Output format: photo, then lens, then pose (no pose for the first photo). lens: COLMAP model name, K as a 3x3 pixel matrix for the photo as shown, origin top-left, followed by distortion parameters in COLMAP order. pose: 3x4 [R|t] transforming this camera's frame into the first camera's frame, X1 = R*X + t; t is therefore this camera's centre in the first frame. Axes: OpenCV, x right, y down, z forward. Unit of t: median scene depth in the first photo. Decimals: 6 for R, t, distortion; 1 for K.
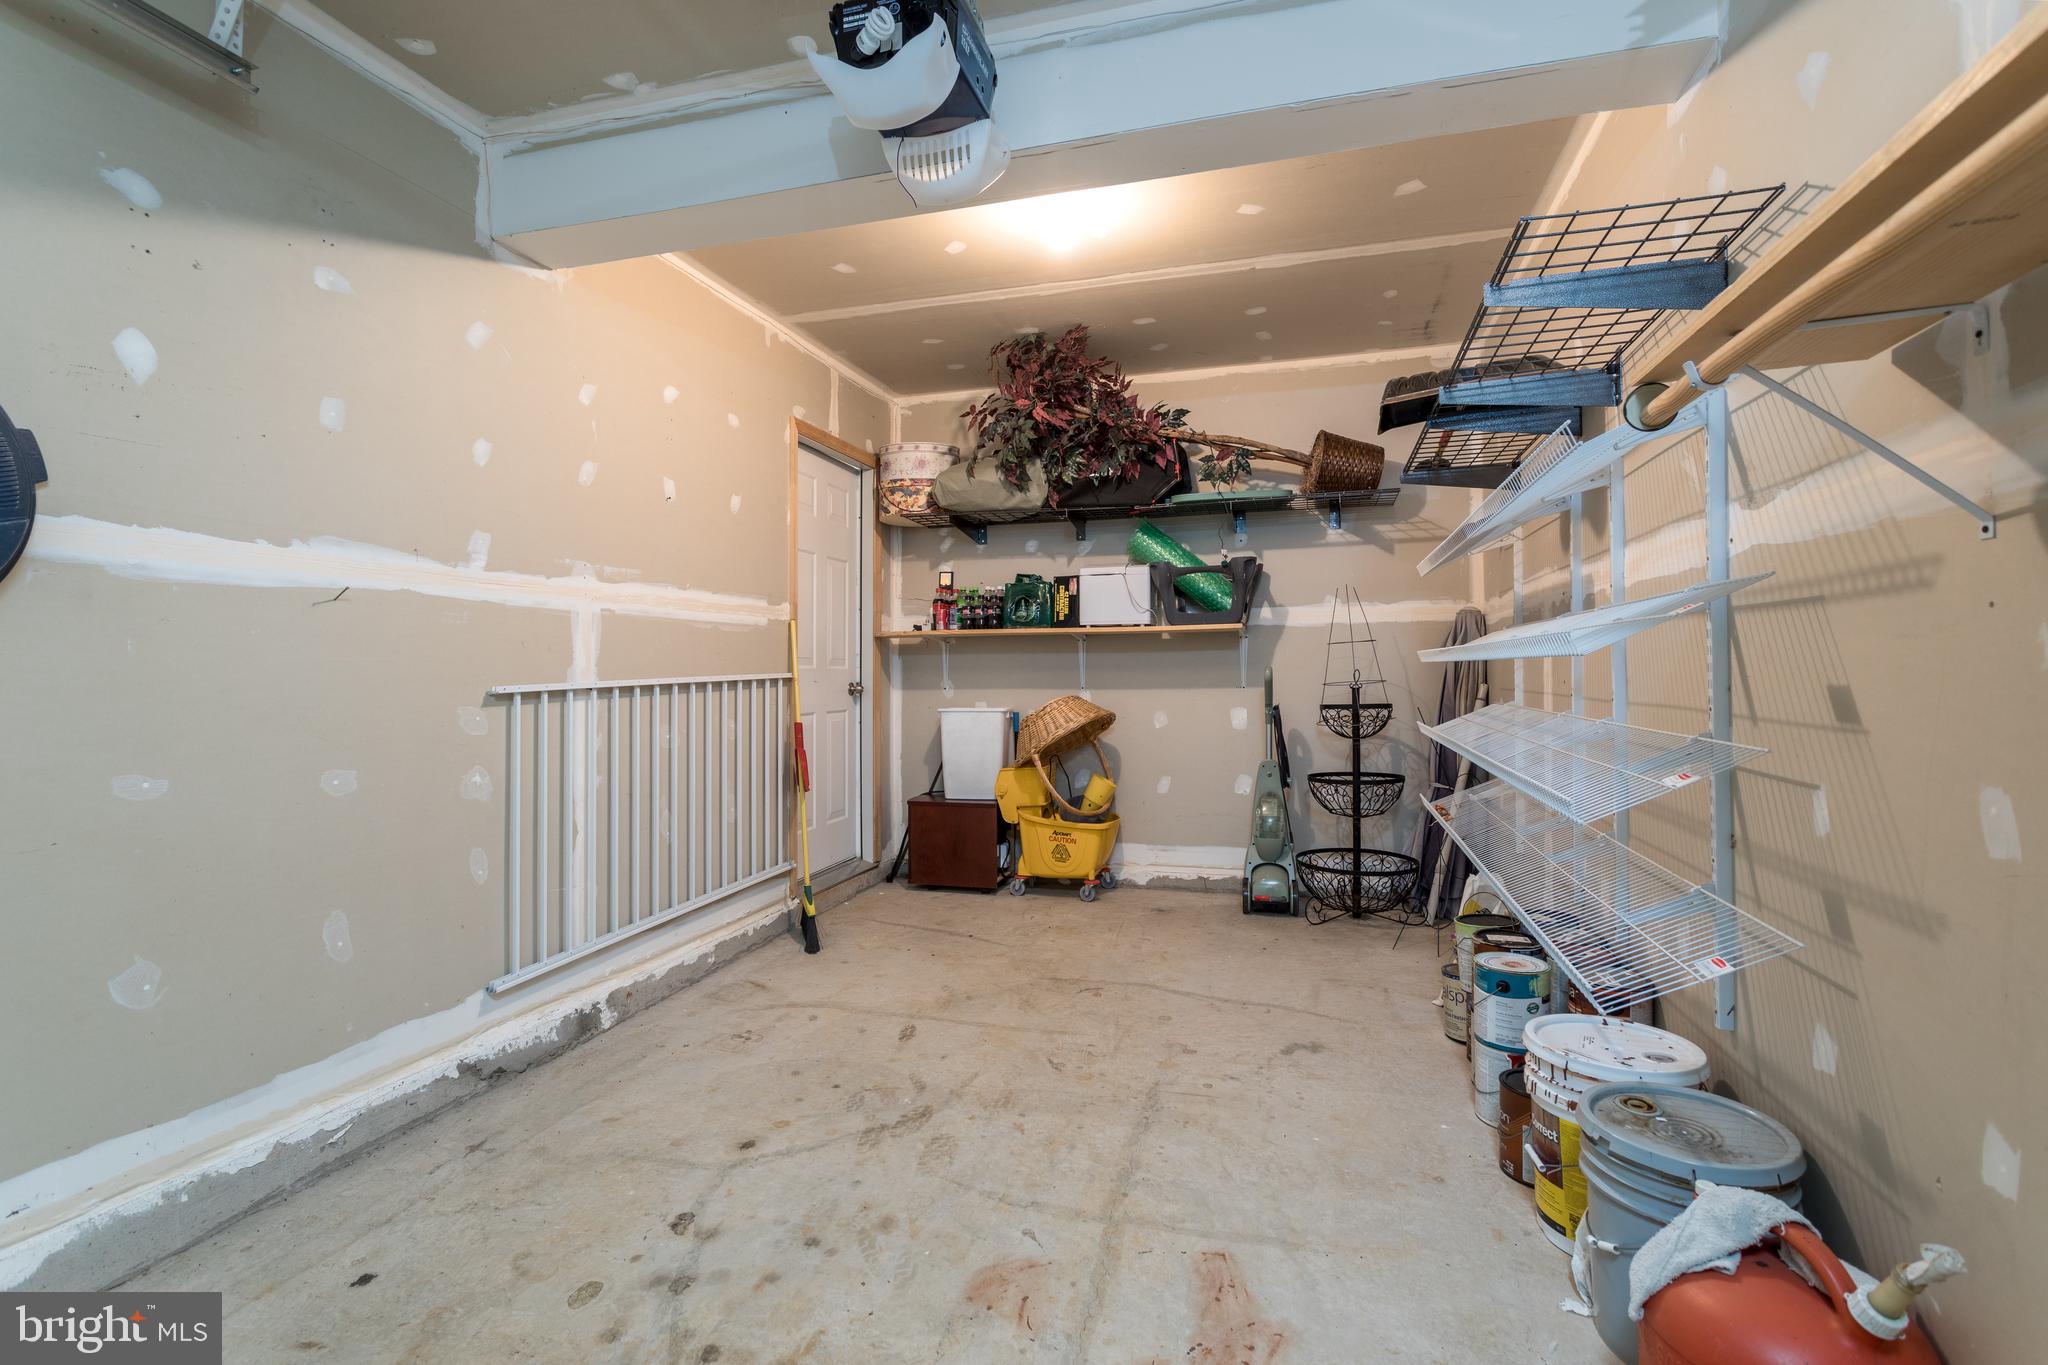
lens RADIAL K [[1002.5, 0, 1024.0], [0, 1002.5, 682.5], [0, 0, 1]] dist [0.004223, 0.001059]
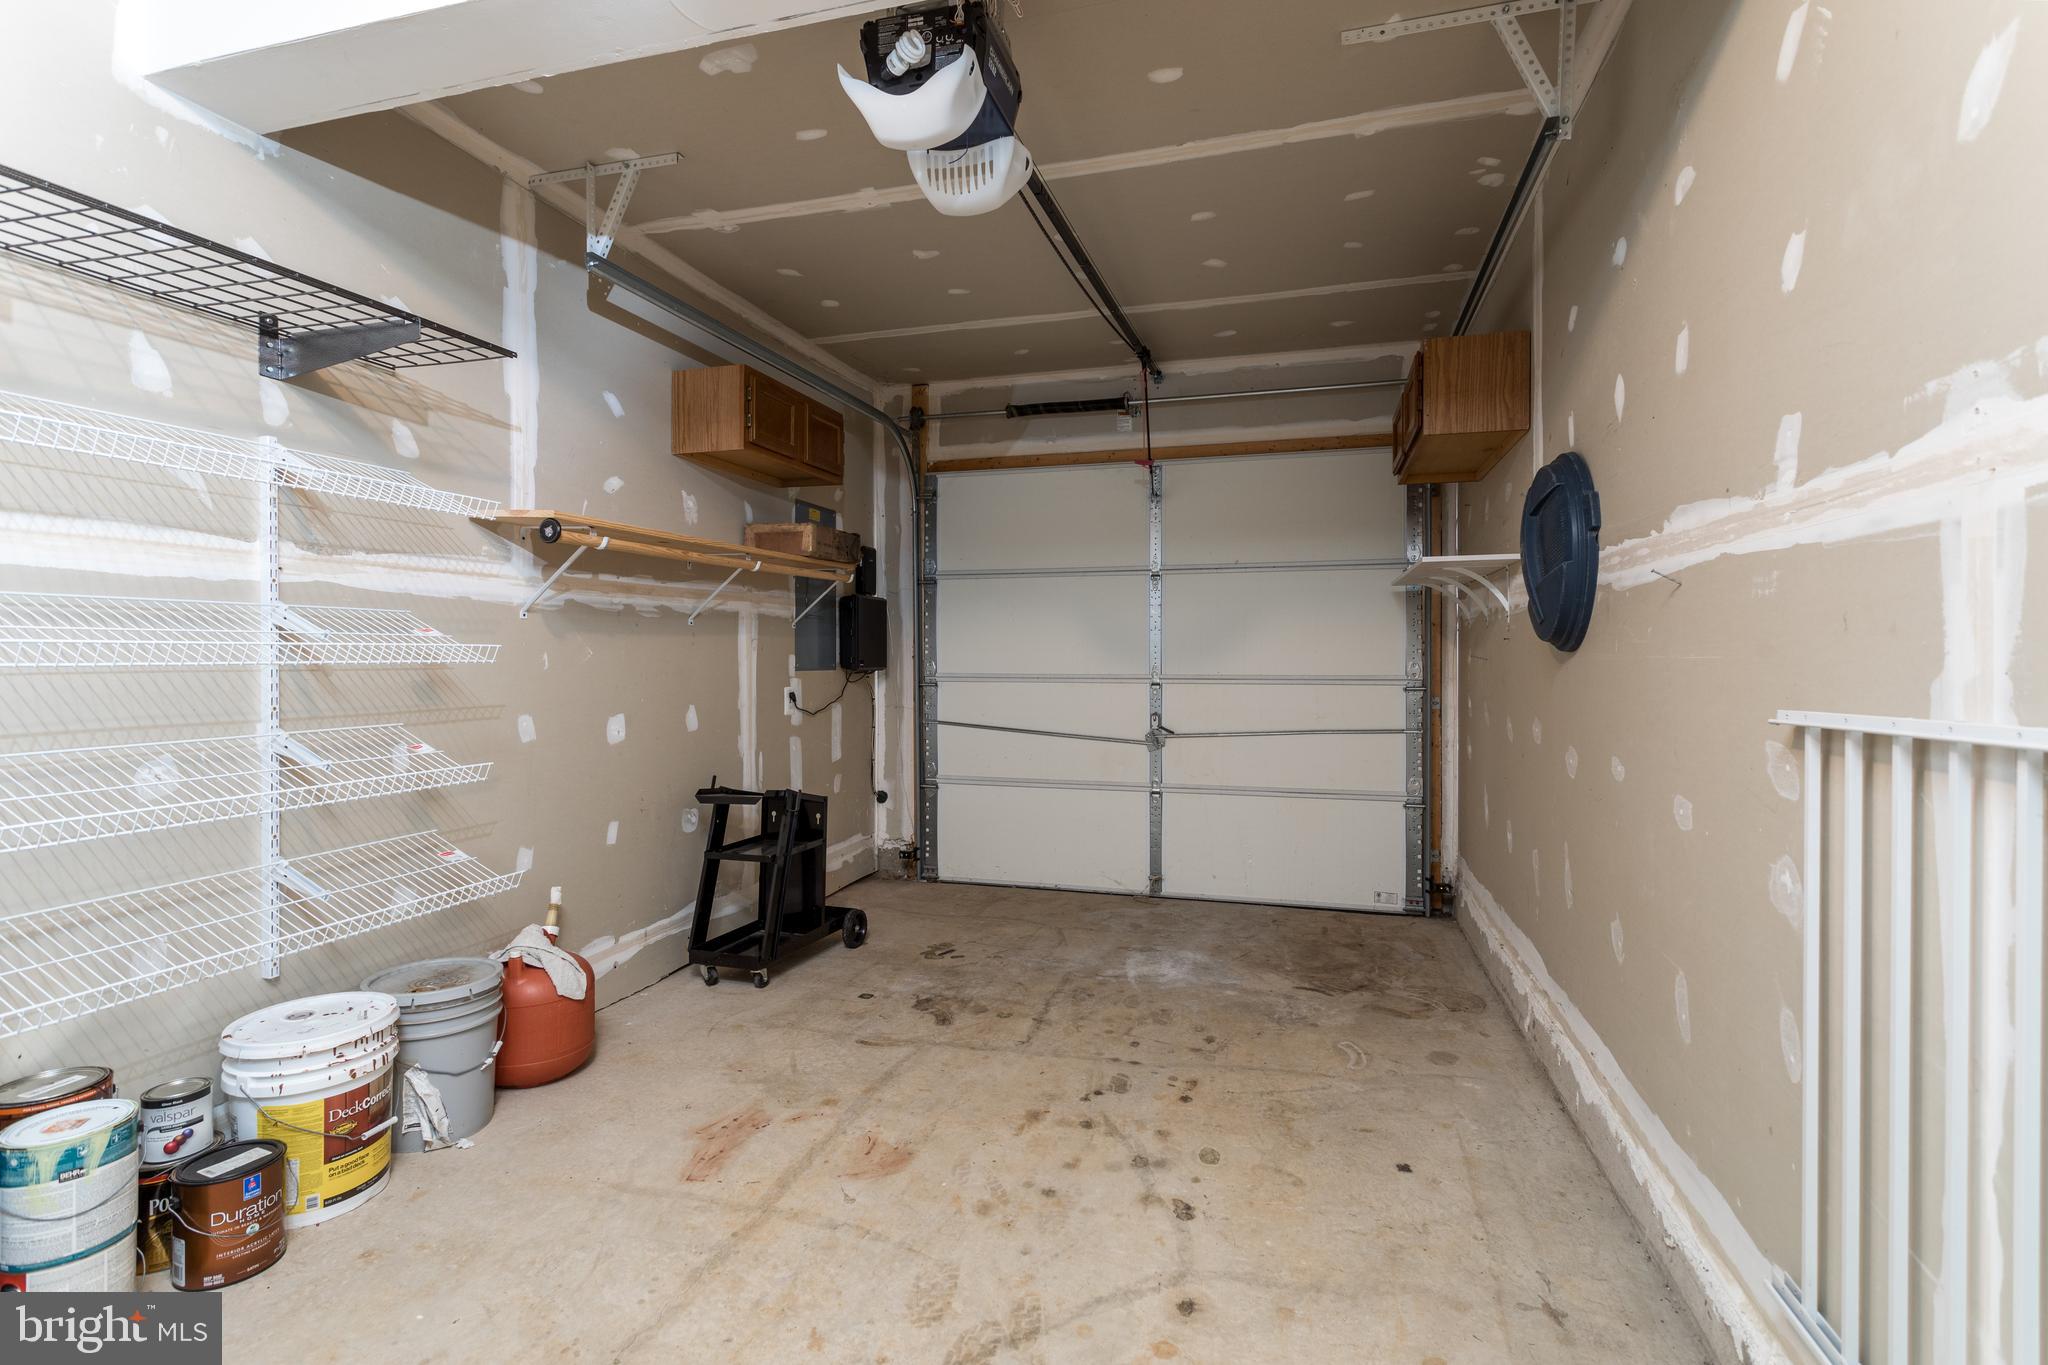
lens RADIAL K [[1002.5, 0, 1024.0], [0, 1002.5, 682.5], [0, 0, 1]] dist [0.004223, 0.001059]
pose [[-0.999983, 0.005871, -0.000666, -0.186841], [0.005837, 0.999049, 0.043213, -0.047736], [0.000919, 0.043209, -0.999066, 2.077817]]
